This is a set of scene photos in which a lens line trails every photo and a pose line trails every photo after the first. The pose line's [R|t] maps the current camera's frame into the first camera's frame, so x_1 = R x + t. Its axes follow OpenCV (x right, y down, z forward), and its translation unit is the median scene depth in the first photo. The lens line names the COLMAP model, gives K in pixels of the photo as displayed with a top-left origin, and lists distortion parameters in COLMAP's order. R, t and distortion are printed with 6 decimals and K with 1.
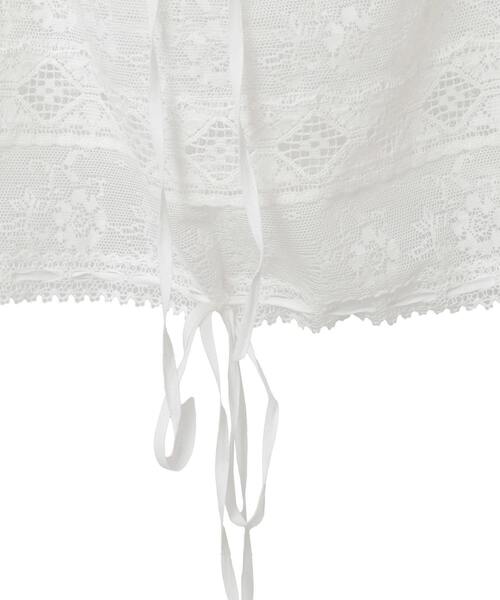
lens RADIAL K [[1623.3, 0, 250.0], [0, 1623.3, 300.0], [0, 0, 1]] dist [-0.078530, -0.119754]
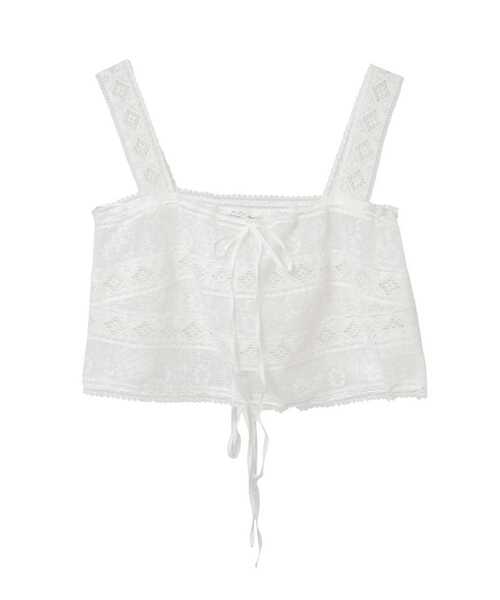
lens RADIAL K [[1112.9, 0, 250.0], [0, 1112.9, 300.0], [0, 0, 1]] dist [0.024109, -0.000631]
pose [[0.999653, 0.012784, 0.023028, -0.065315], [-0.010459, 0.995093, -0.098391, 0.014515], [-0.024173, 0.098116, 0.994881, -1.040870]]
